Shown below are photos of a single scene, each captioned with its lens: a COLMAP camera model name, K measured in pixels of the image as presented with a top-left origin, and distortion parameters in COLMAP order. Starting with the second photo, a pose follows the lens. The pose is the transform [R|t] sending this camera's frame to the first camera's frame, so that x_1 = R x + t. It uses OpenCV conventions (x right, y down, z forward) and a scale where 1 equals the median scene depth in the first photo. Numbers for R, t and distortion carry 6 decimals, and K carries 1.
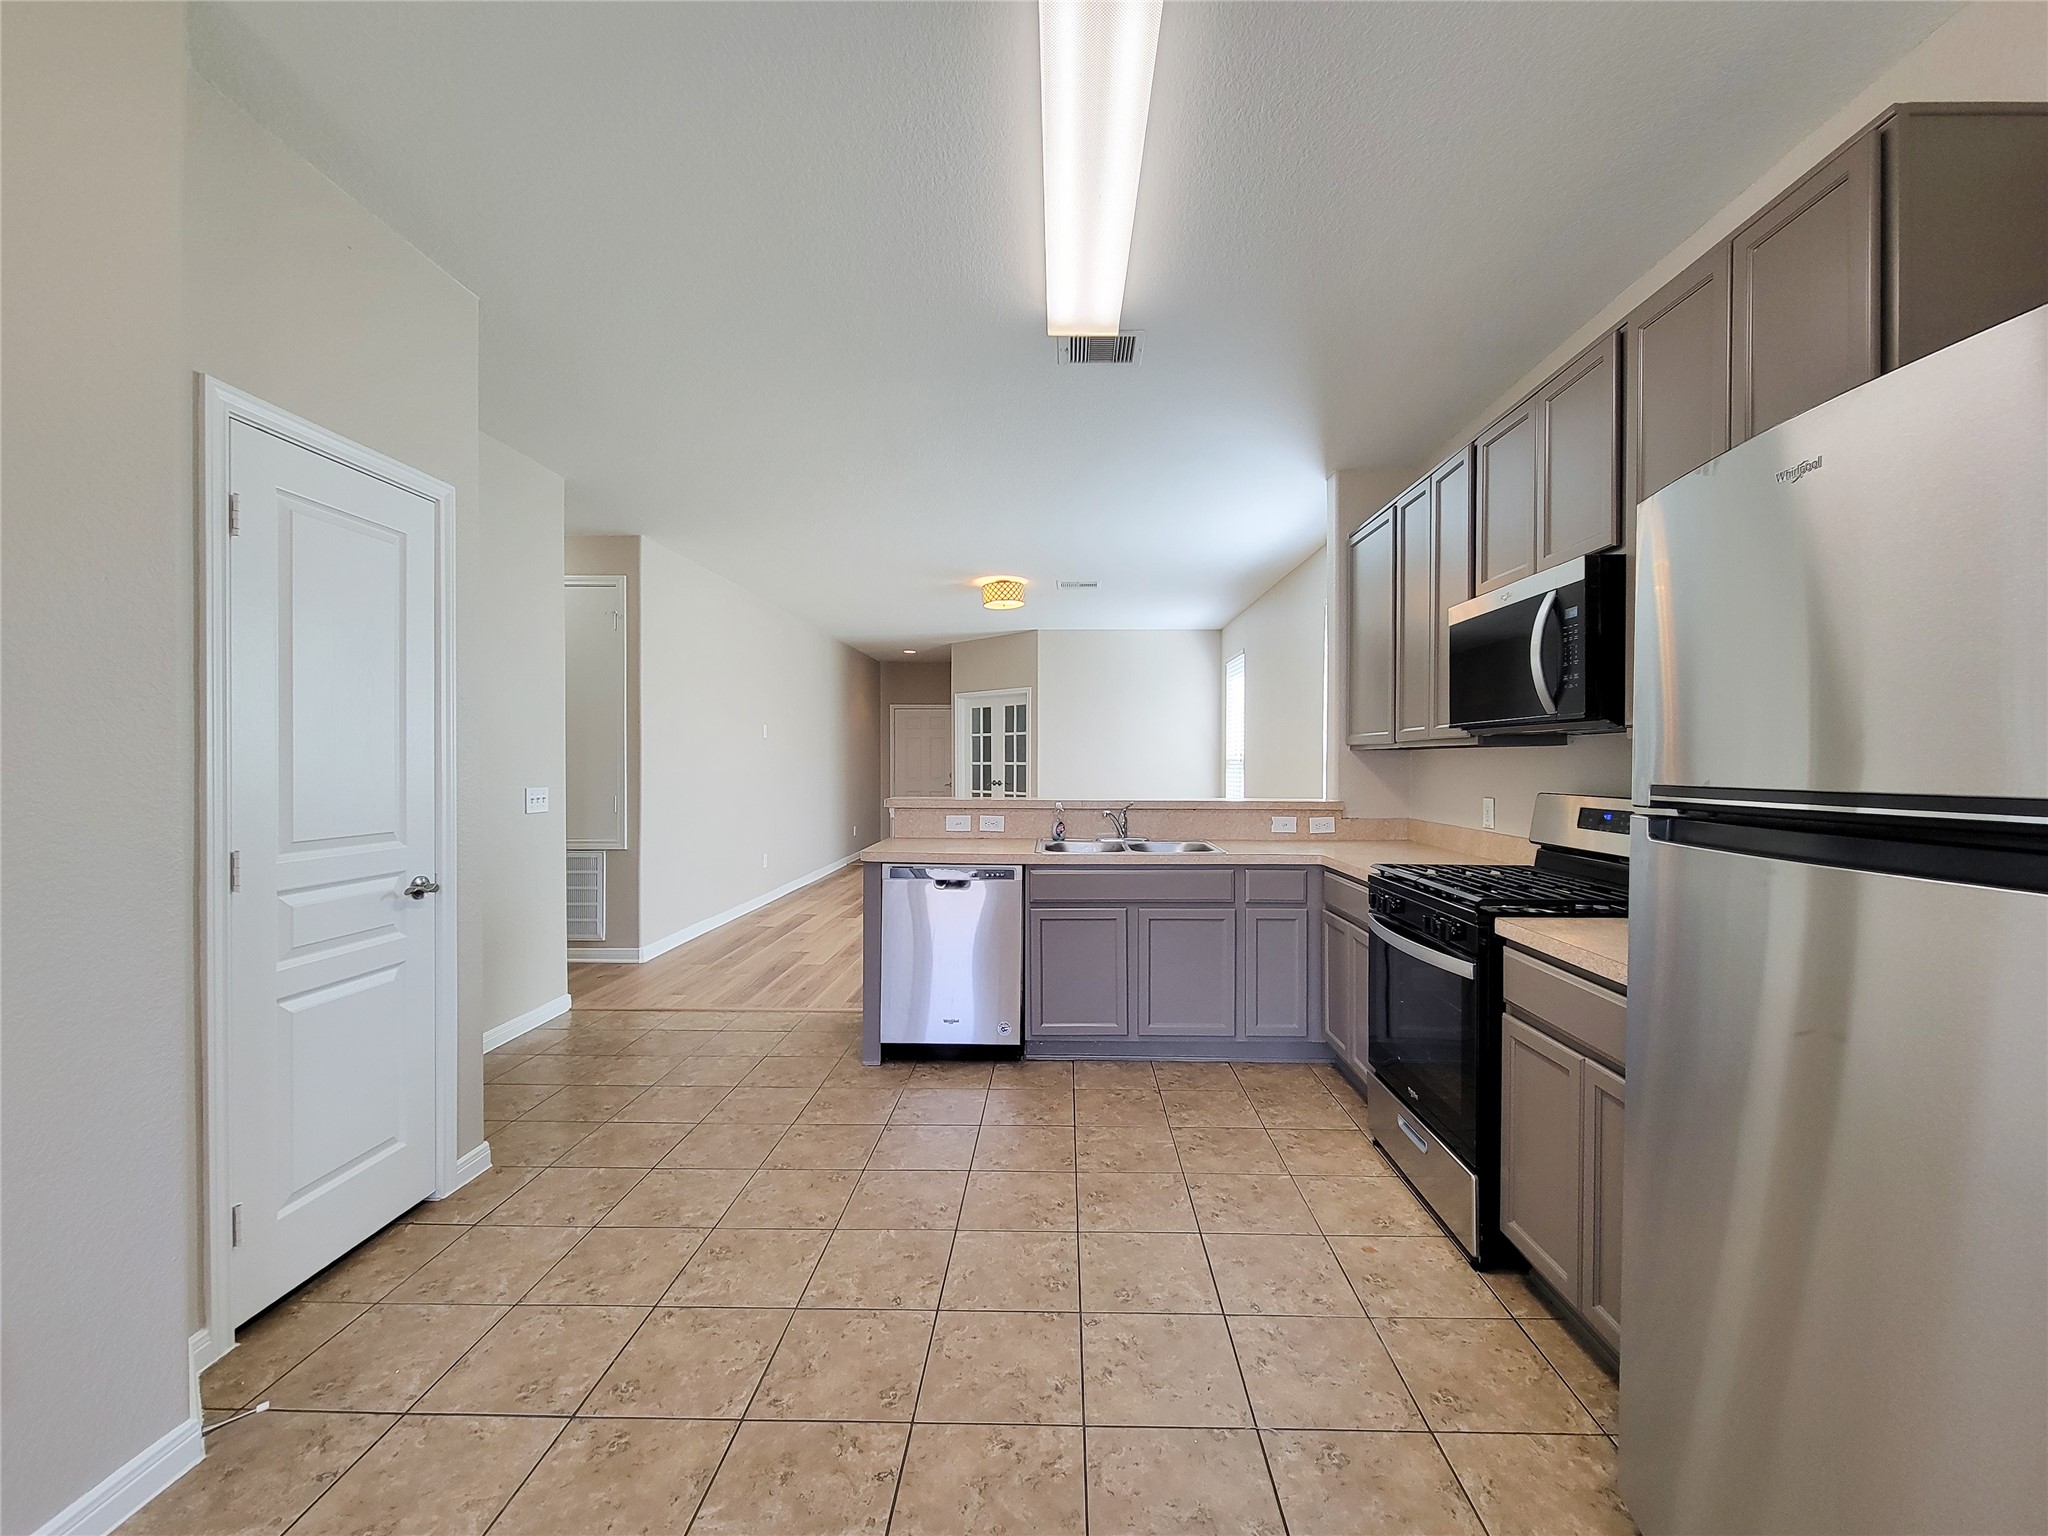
lens RADIAL K [[837.0, 0, 1046.7], [0, 837.0, 770.6], [0, 0, 1]] dist [0.000505, -0.000030]
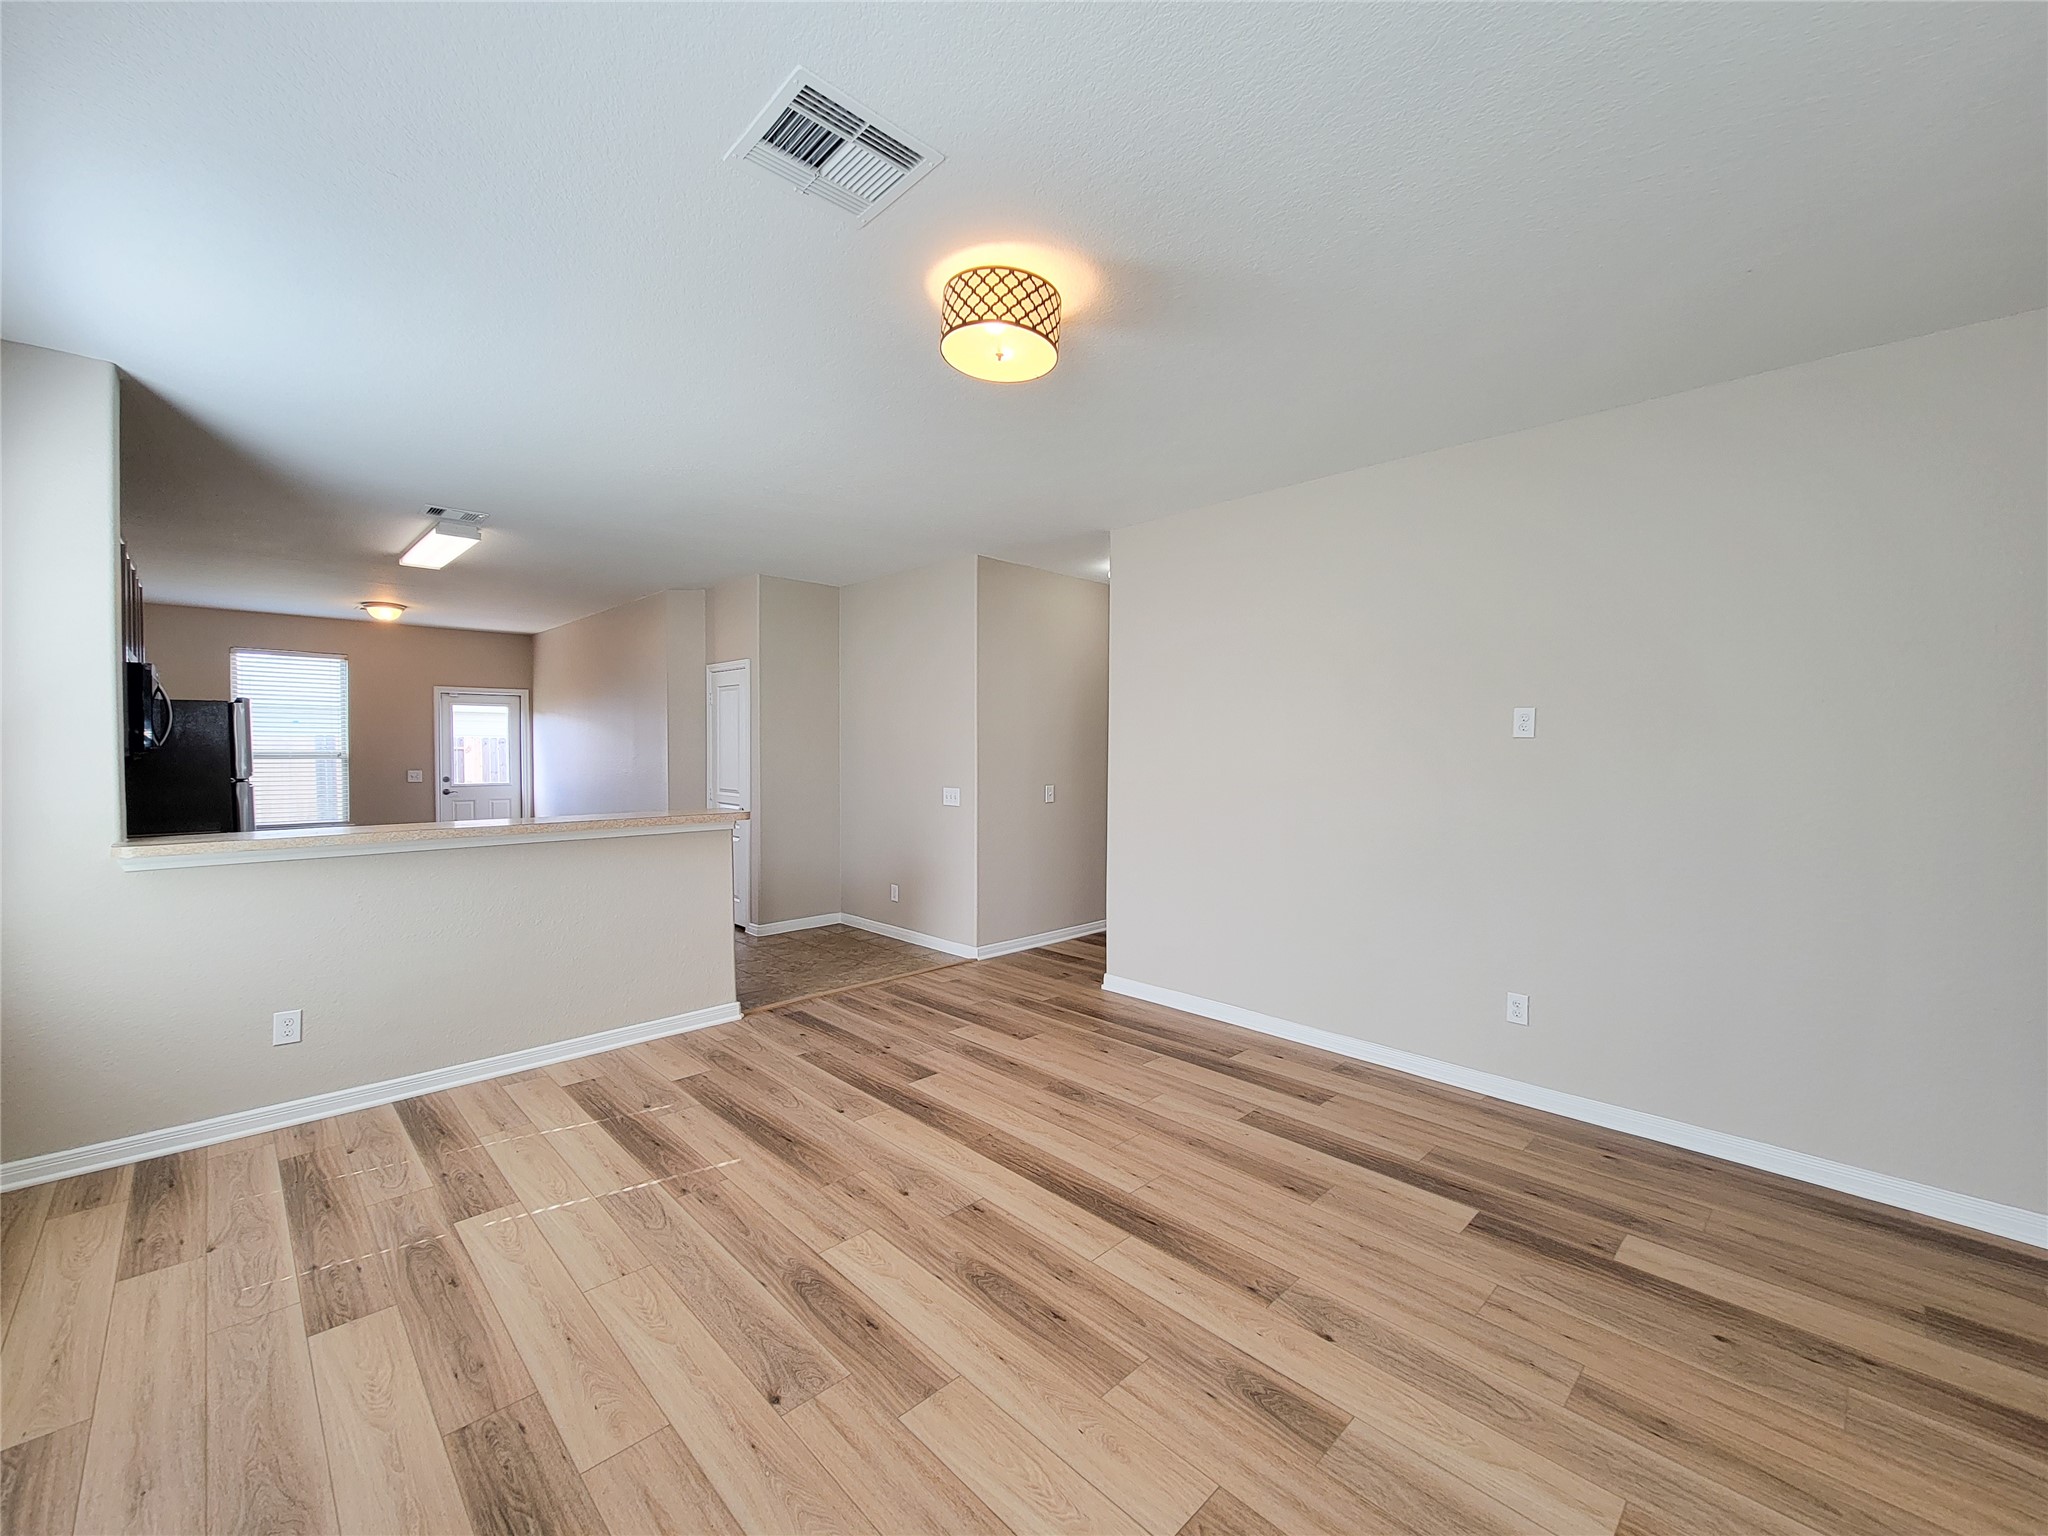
lens RADIAL K [[831.3, 0, 1024.0], [0, 831.3, 768.0], [0, 0, 1]] dist [0.001632, -0.000161]
pose [[-0.698863, 0.012685, -0.715143, 0.331256], [-0.014783, 0.999373, 0.032173, -0.063172], [0.715103, 0.033057, -0.698237, 2.157013]]
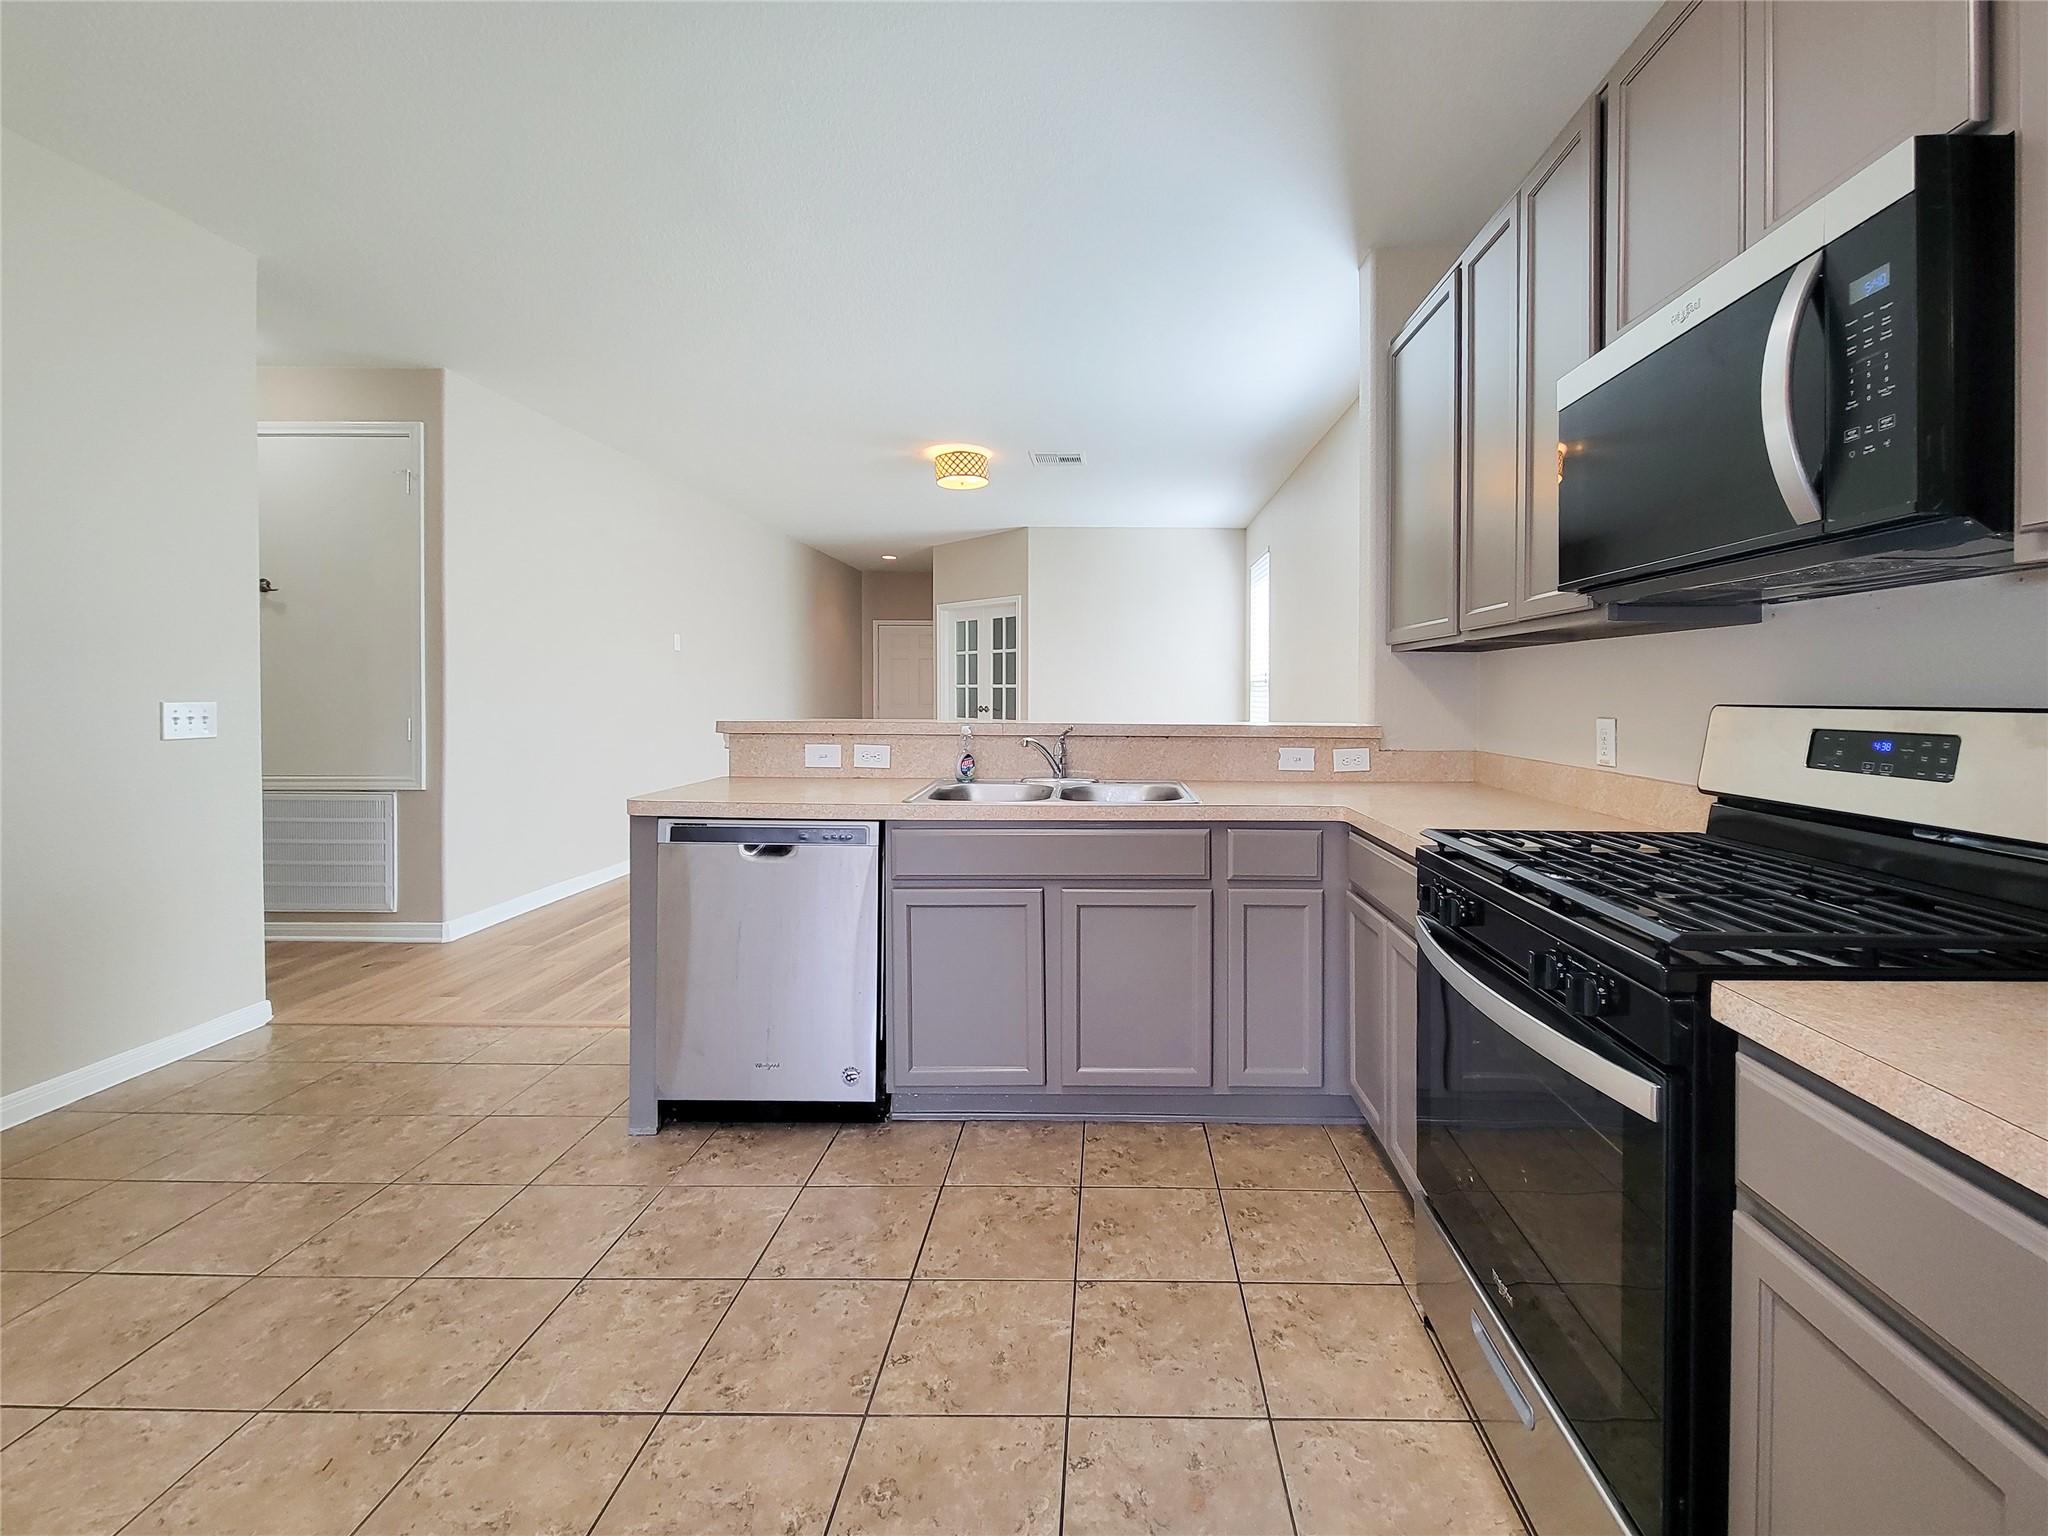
lens RADIAL K [[861.9, 0, 1096.9], [0, 861.9, 697.1], [0, 0, 1]] dist [-0.000043, -0.000078]
pose [[0.999961, 0.002939, 0.008272, 0.120310], [-0.002887, 0.999976, -0.006303, 0.019467], [-0.008290, 0.006279, 0.999946, 0.308404]]
